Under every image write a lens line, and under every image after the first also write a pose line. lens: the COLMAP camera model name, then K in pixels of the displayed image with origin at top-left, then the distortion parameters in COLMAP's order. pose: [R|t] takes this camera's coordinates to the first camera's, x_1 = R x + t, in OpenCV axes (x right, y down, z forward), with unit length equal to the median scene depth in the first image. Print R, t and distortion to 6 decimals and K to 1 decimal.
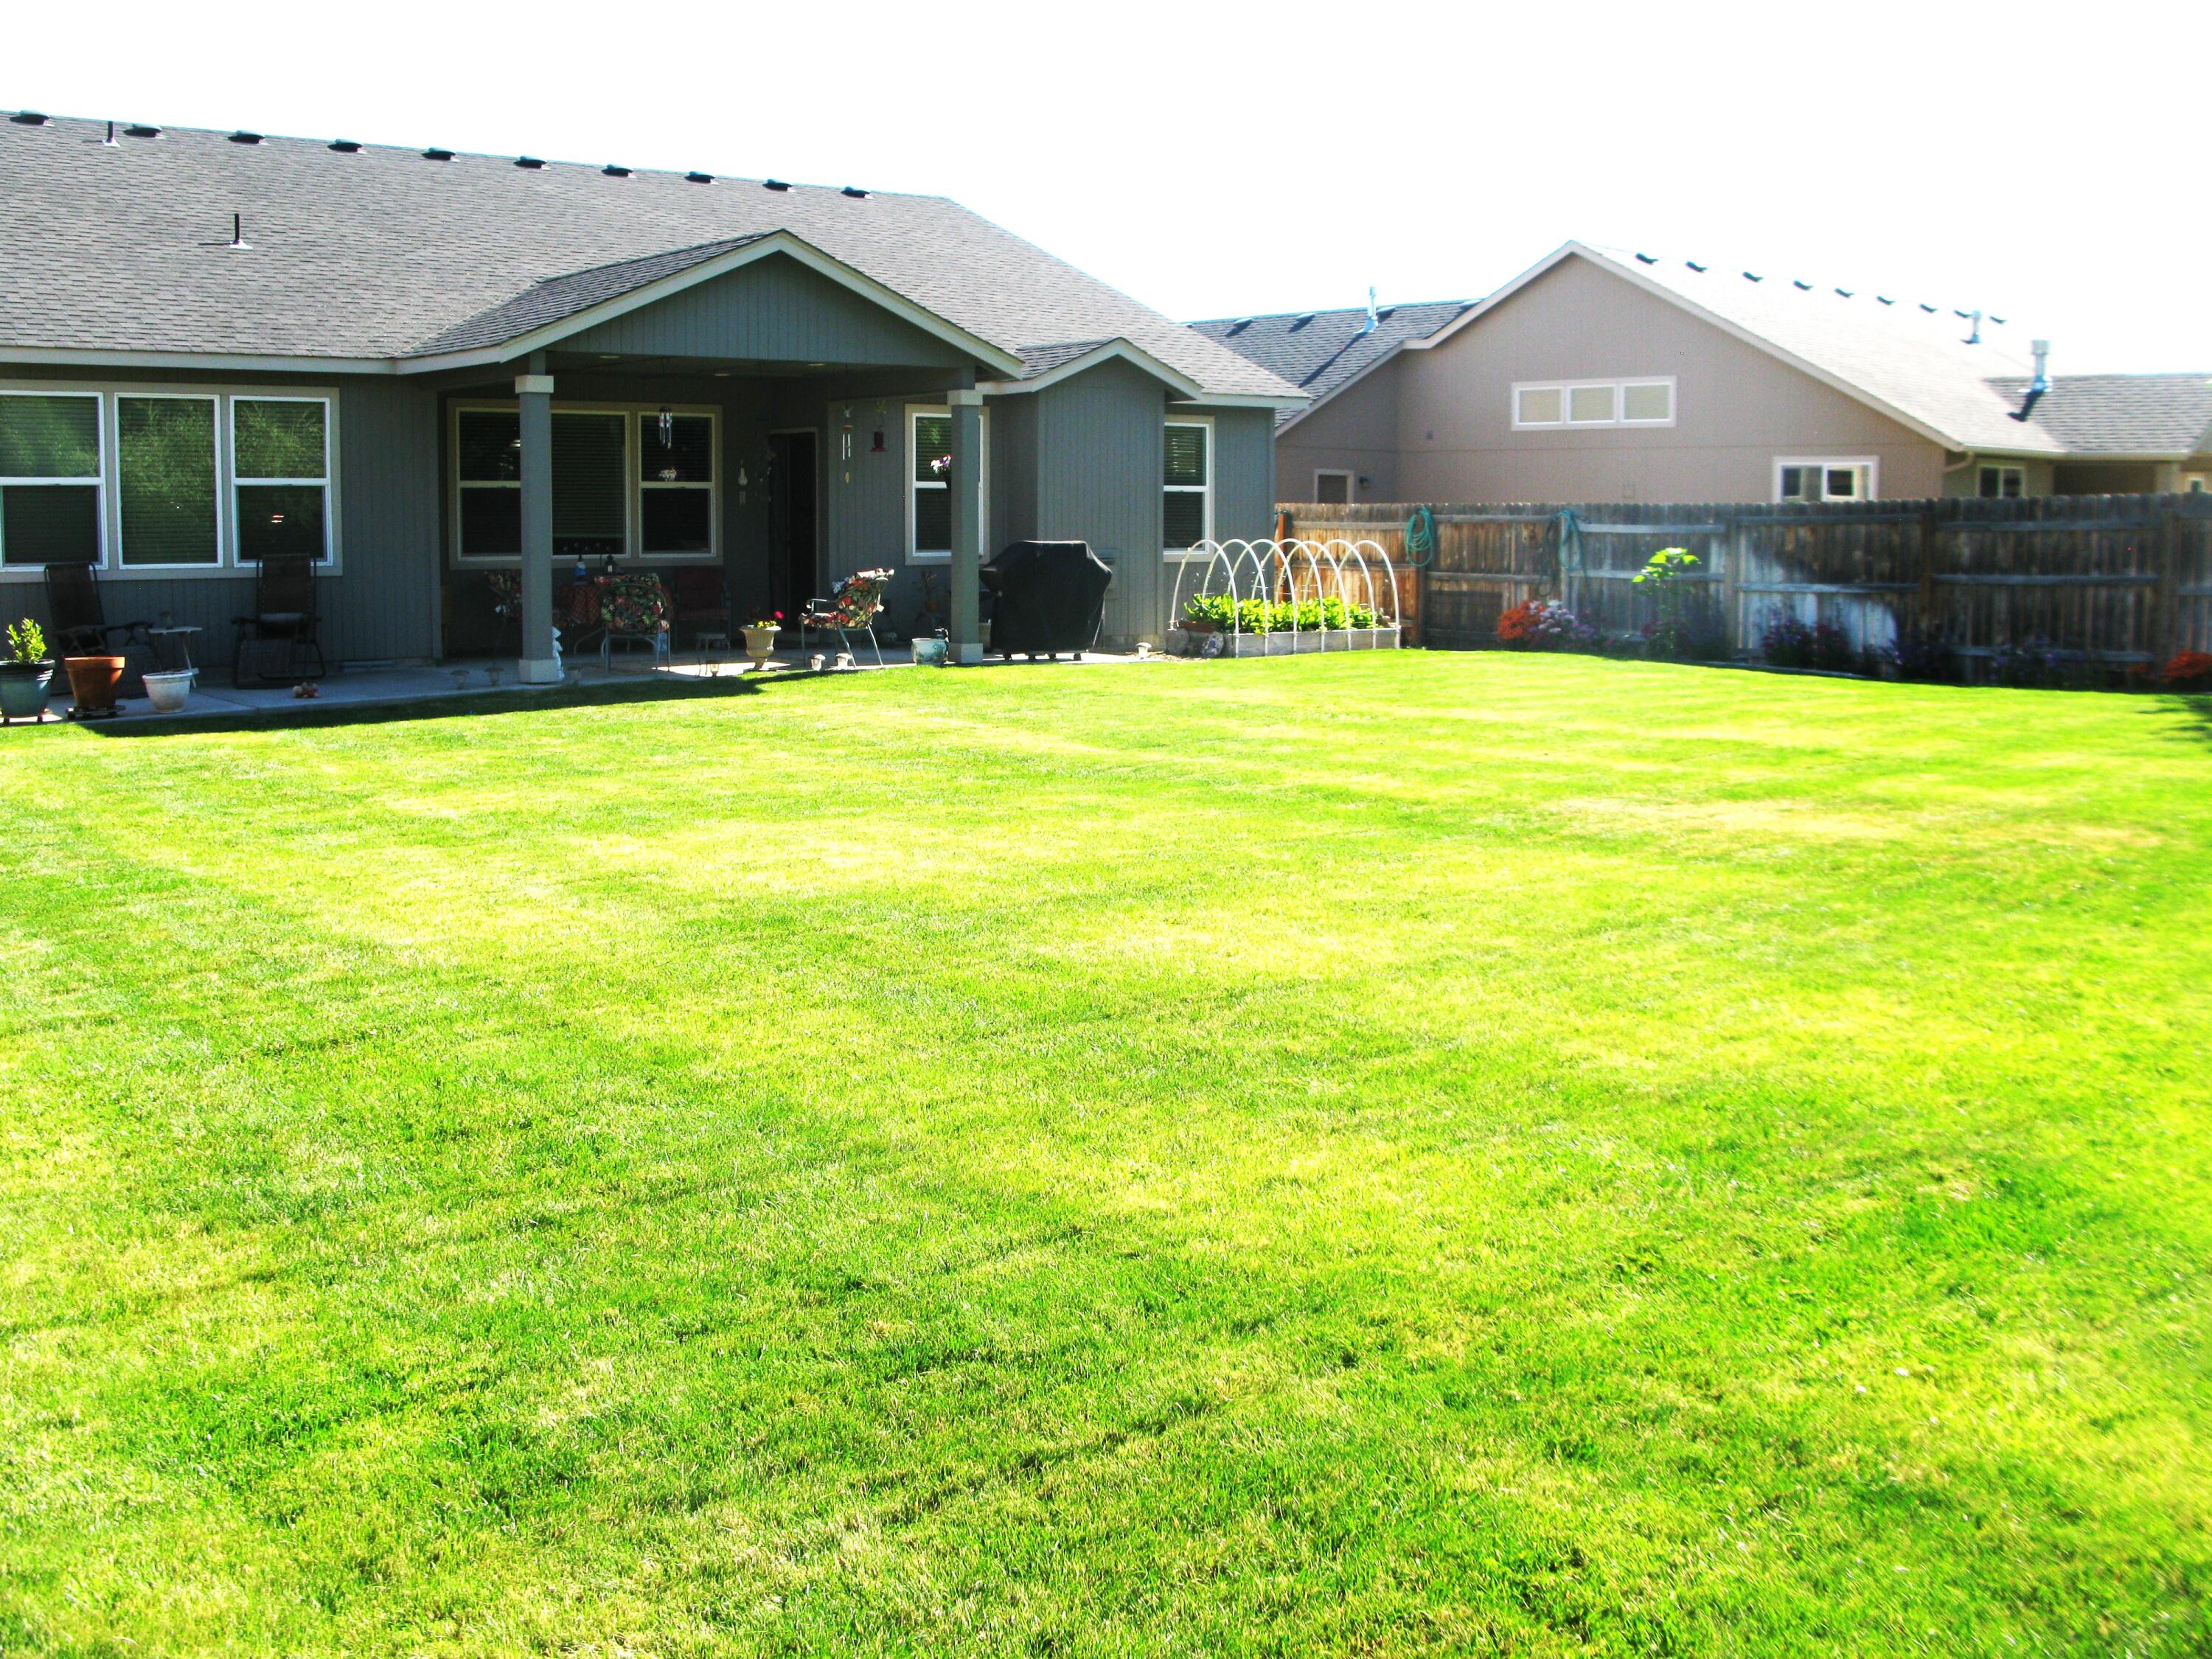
lens RADIAL K [[2240.3, 0, 1105.2], [0, 2240.3, 763.7], [0, 0, 1]] dist [-0.202990, 0.244979]
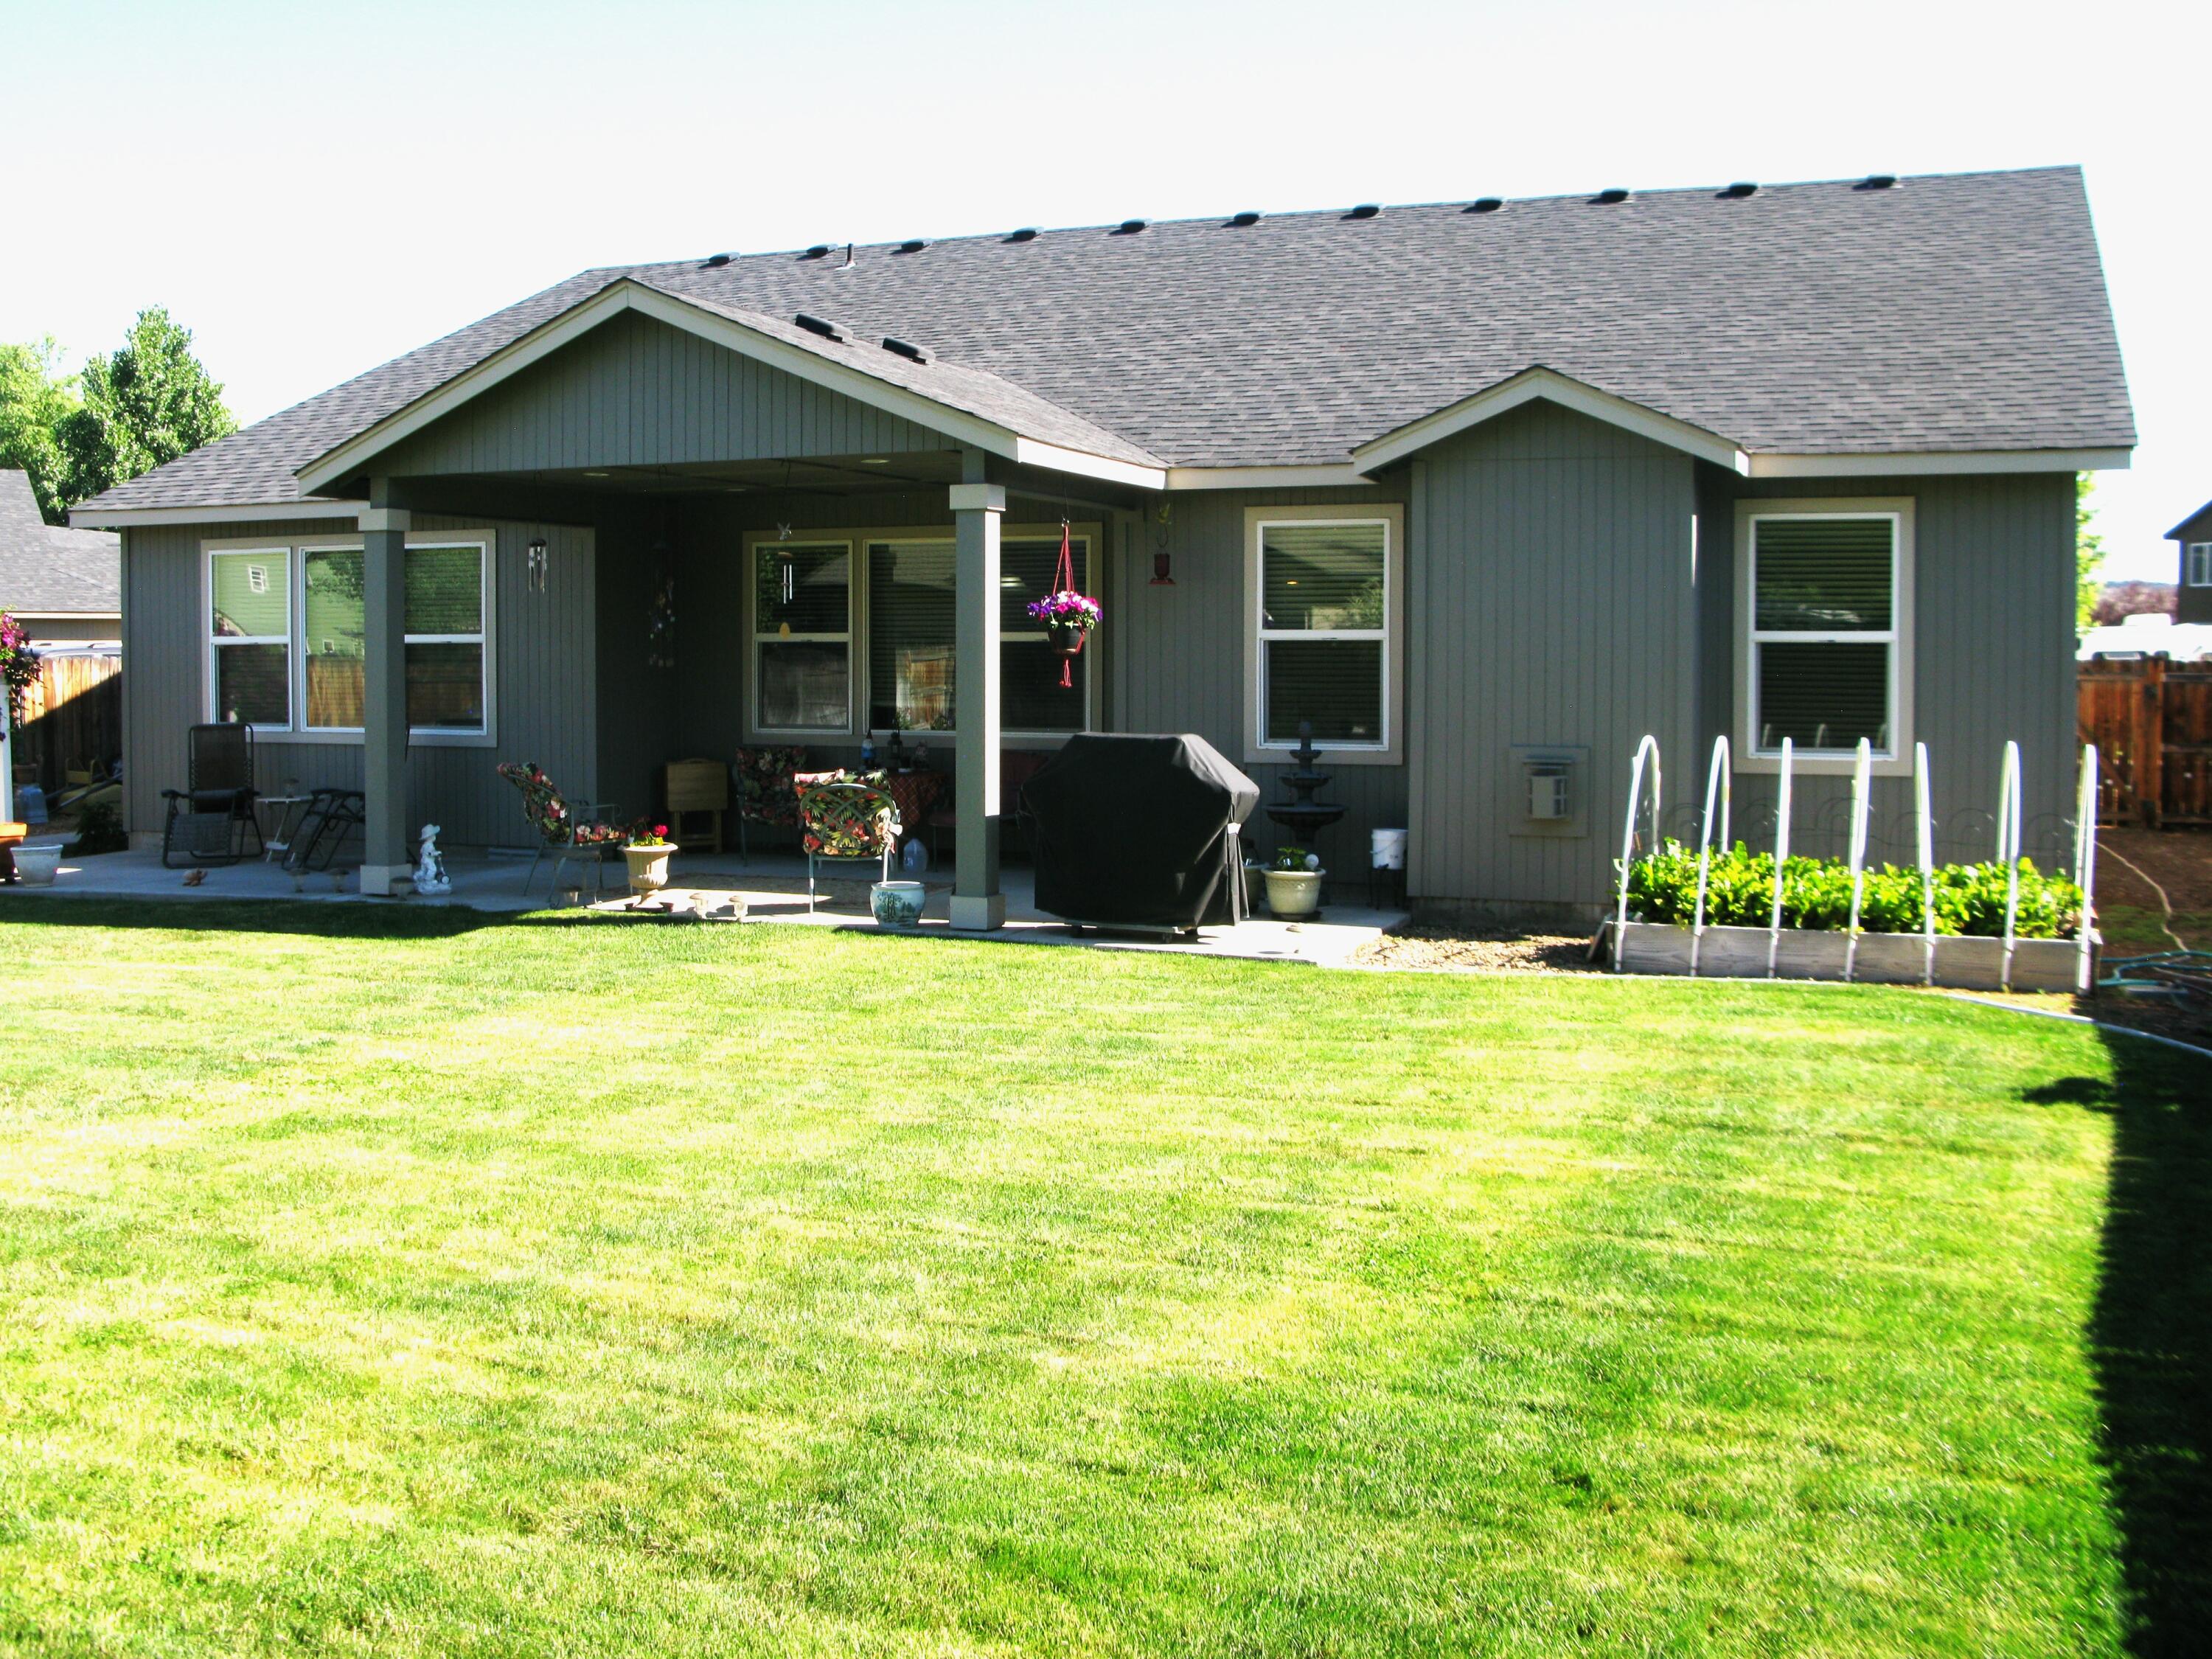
lens RADIAL K [[2240.3, 0, 1105.2], [0, 2240.3, 763.7], [0, 0, 1]] dist [-0.202990, 0.244979]
pose [[0.484588, 0.037321, -0.873946, 0.477036], [-0.098031, 0.995113, -0.011860, -0.083472], [0.869232, 0.091421, 0.485878, 0.709936]]
